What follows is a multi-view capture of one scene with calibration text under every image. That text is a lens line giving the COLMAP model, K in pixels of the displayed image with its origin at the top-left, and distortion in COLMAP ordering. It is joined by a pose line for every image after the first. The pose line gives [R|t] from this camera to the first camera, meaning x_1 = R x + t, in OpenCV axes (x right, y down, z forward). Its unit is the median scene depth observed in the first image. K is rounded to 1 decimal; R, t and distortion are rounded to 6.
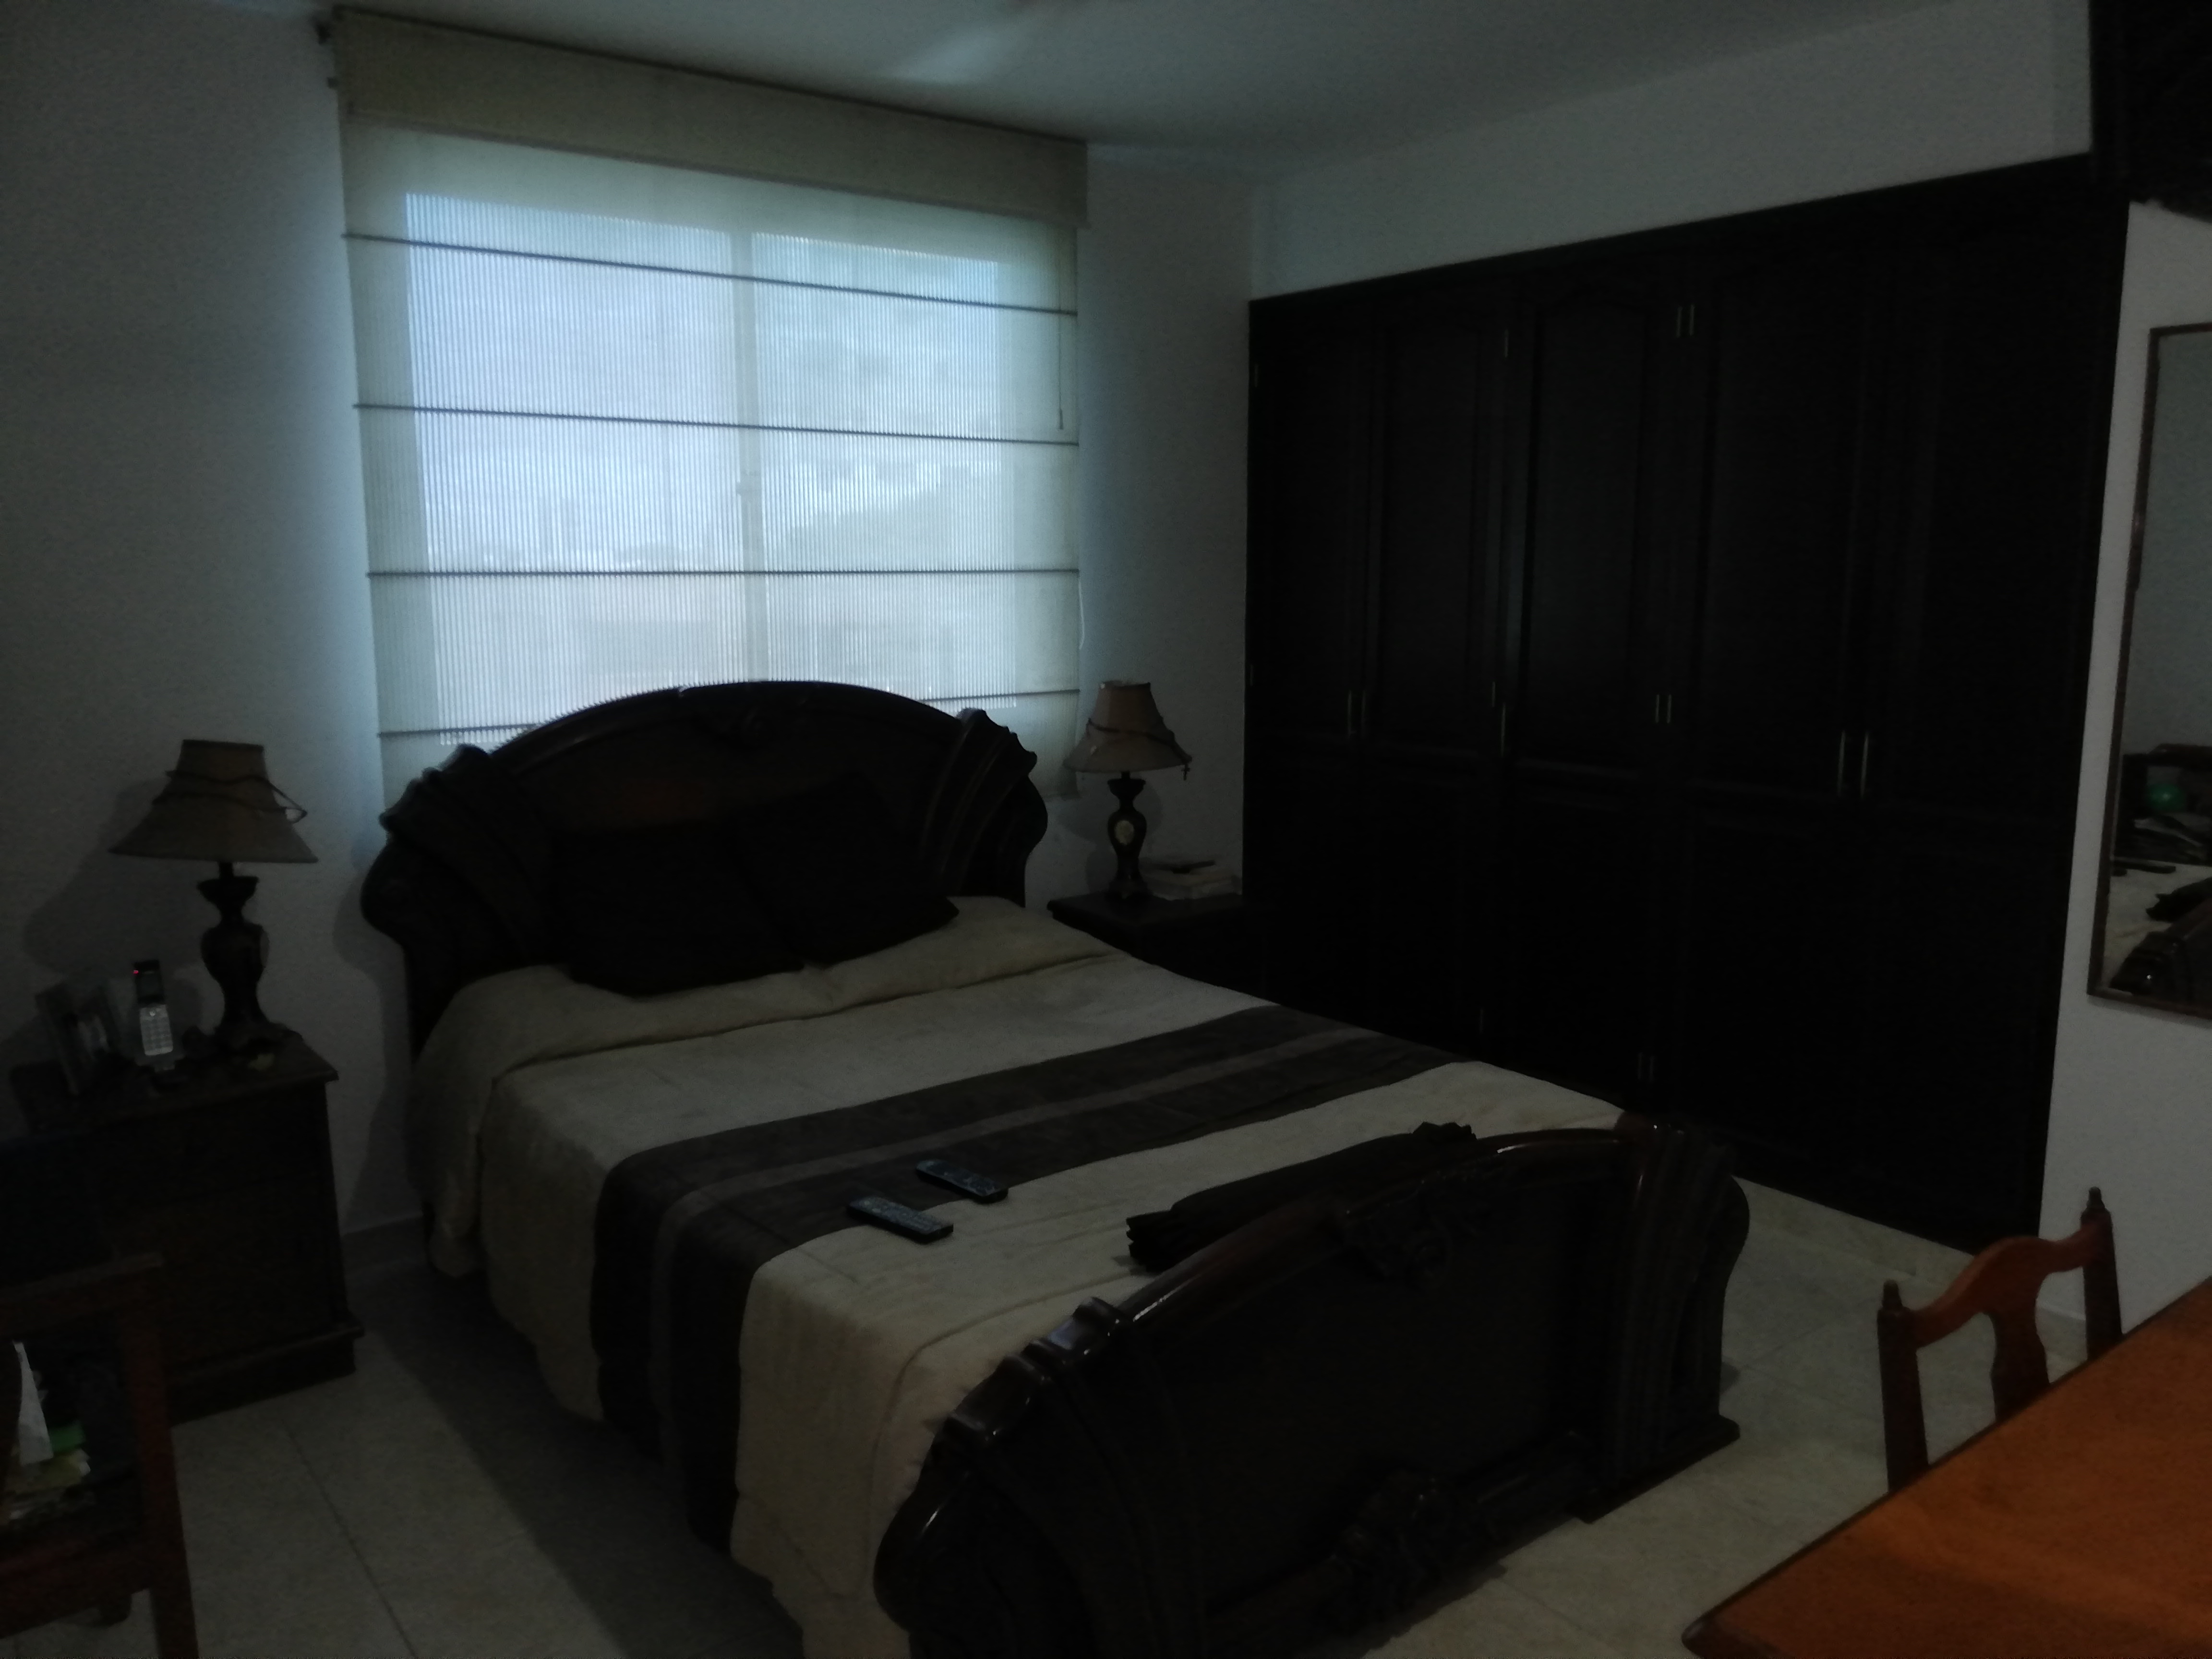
lens RADIAL K [[1660.3, 0, 1109.5], [0, 1660.3, 794.6], [0, 0, 1]] dist [0.013264, -0.037310]
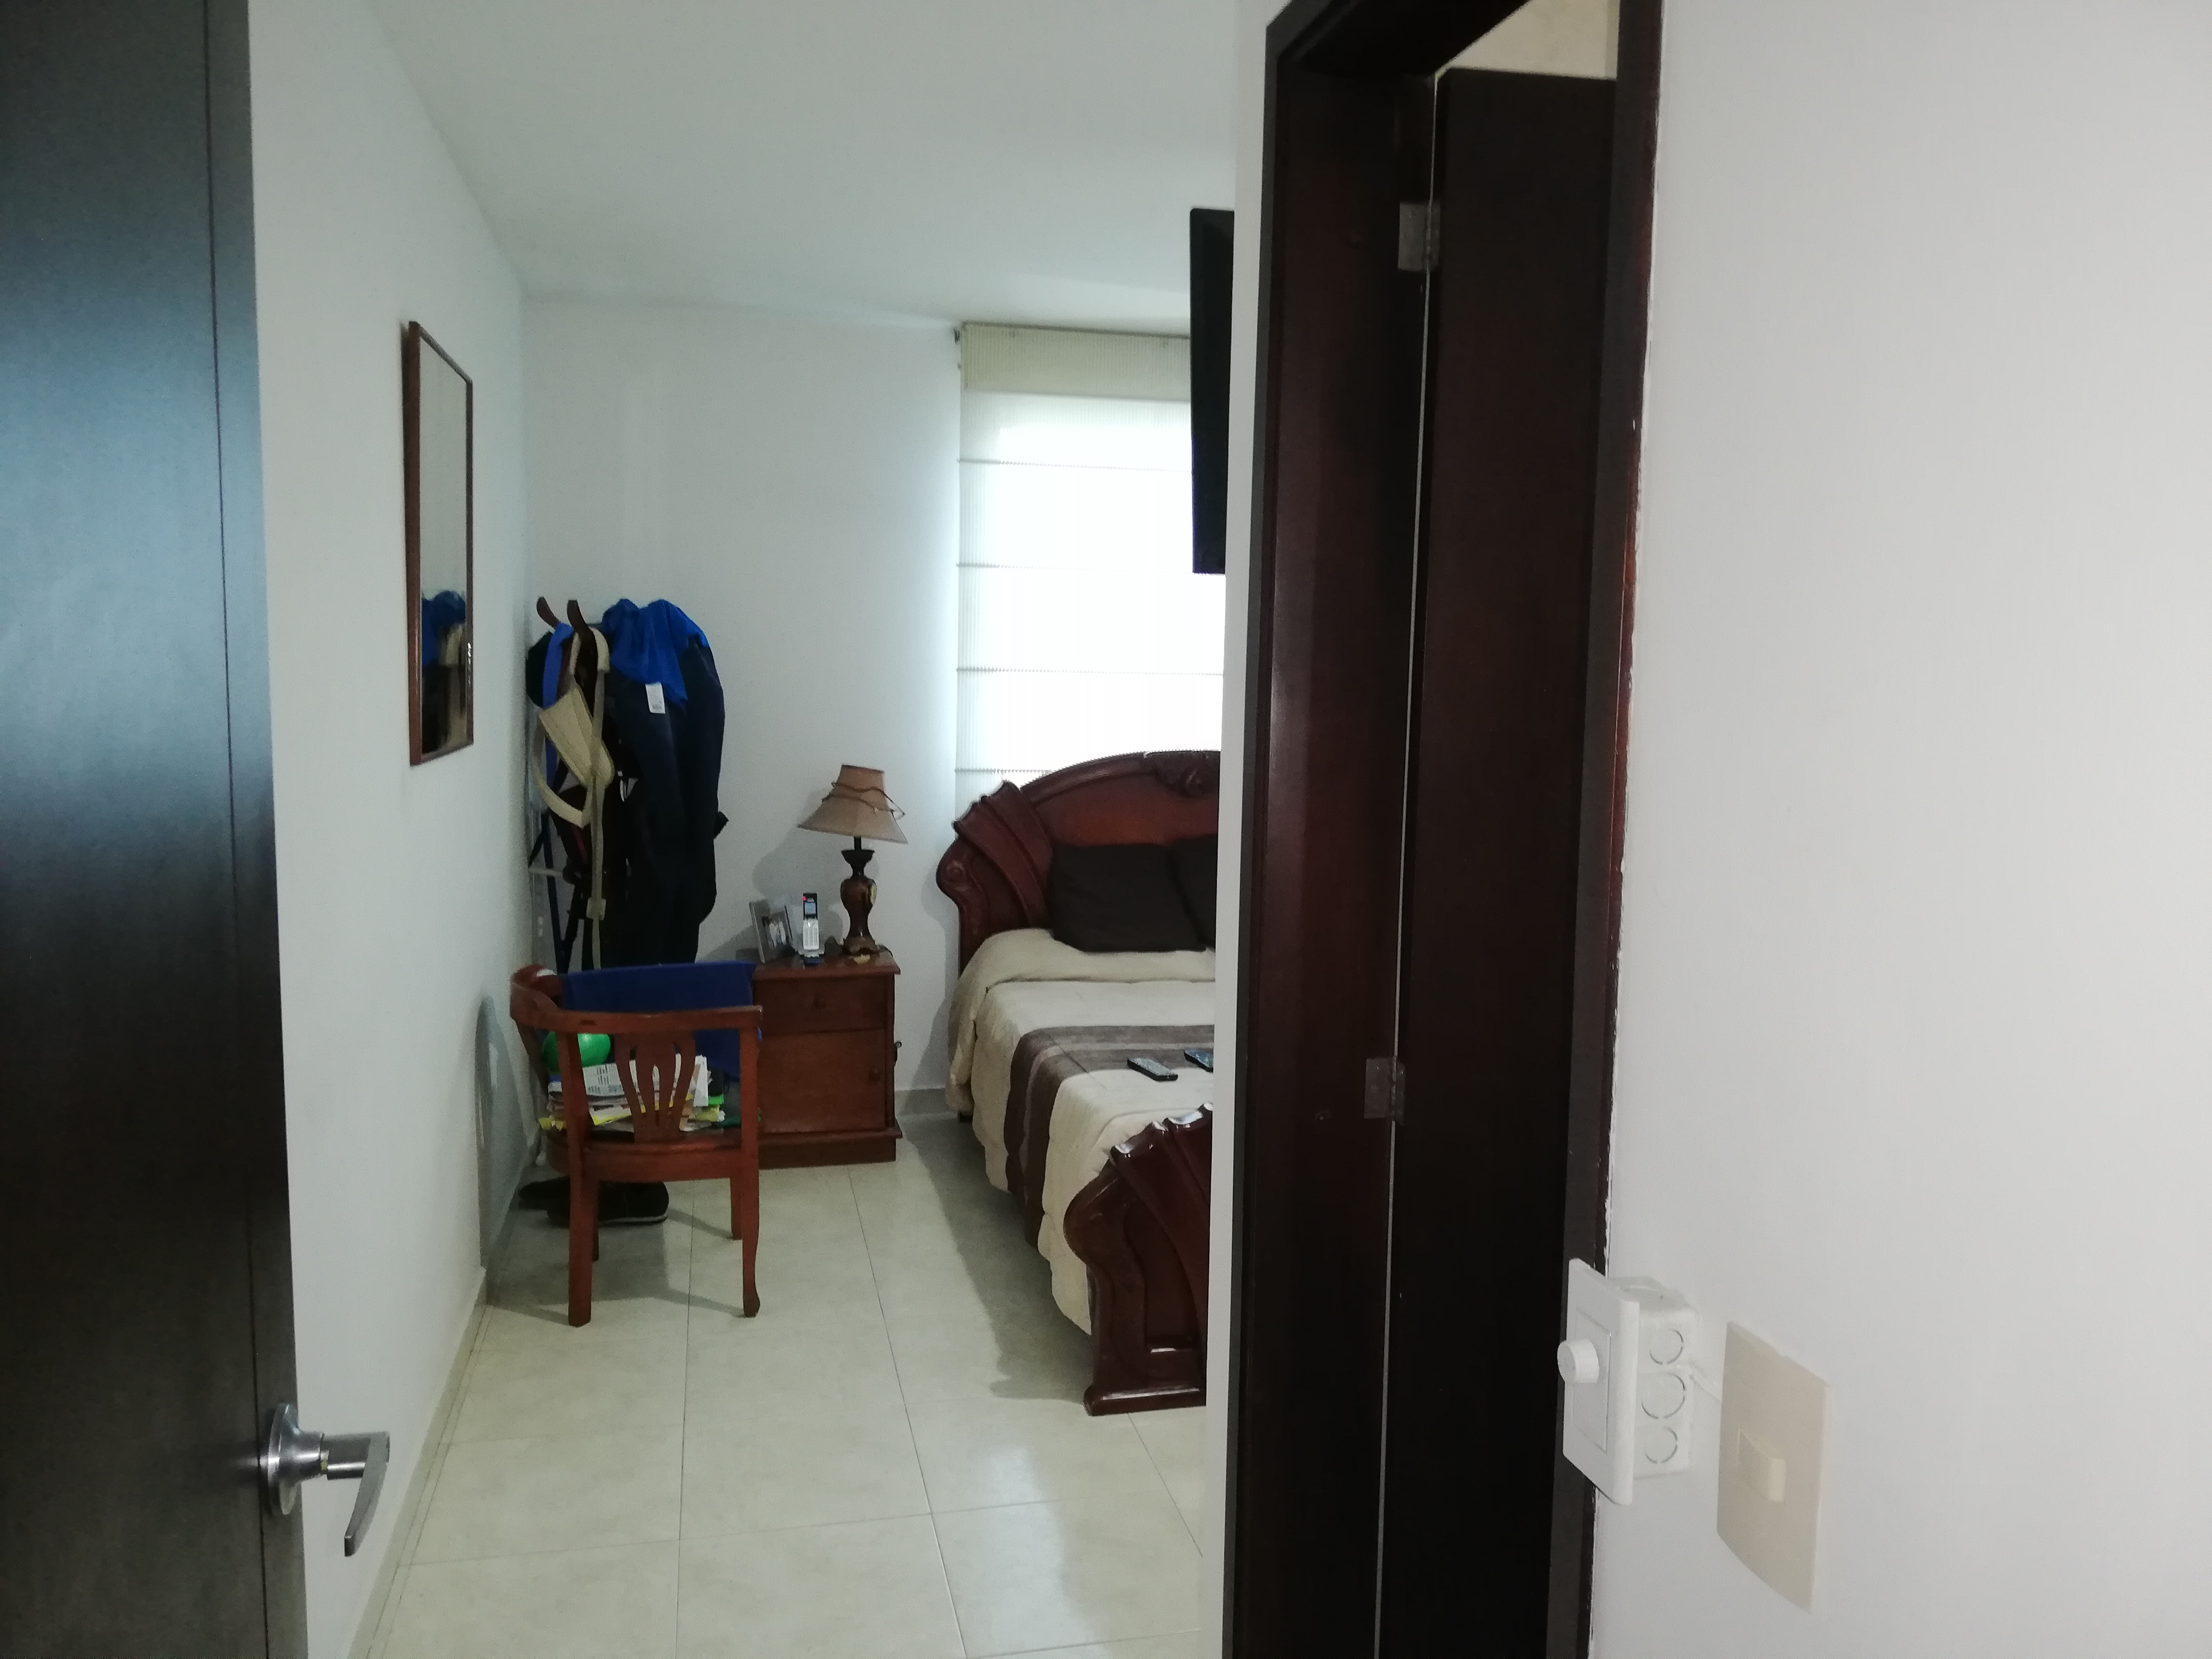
lens RADIAL K [[1690.0, 0, 1111.8], [0, 1690.0, 823.7], [0, 0, 1]] dist [0.057235, -0.088902]
pose [[0.906419, 0.071878, -0.416219, 0.395799], [-0.090929, 0.995515, -0.026102, 0.046198], [0.412476, 0.061506, 0.908890, -0.426238]]
